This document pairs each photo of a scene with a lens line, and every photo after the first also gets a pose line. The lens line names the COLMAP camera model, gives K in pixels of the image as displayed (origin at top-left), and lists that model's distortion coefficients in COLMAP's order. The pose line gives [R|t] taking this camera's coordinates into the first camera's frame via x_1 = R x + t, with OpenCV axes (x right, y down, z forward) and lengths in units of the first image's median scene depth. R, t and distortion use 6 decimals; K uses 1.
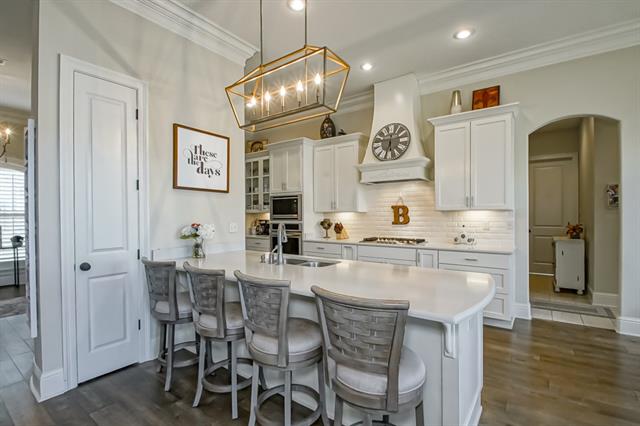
lens RADIAL K [[296.2, 0, 316.6], [0, 296.2, 216.8], [0, 0, 1]] dist [0.002315, -0.000078]
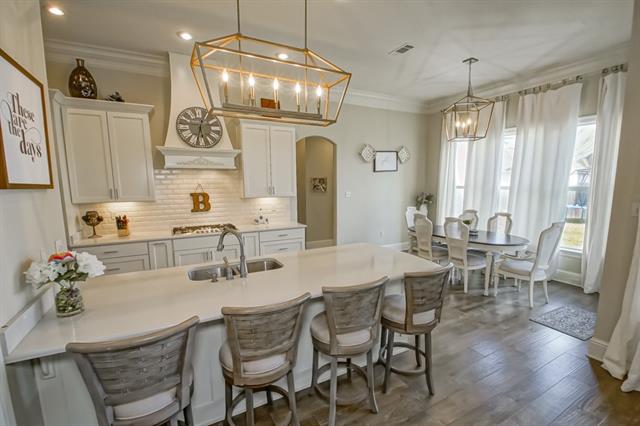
lens RADIAL K [[284.5, 0, 313.5], [0, 284.5, 222.1], [0, 0, 1]] dist [-0.001705, -0.000503]
pose [[0.450400, -0.121808, 0.884479, -0.426536], [0.017598, 0.991669, 0.127608, -0.058705], [-0.892653, -0.041909, 0.448791, 0.241060]]
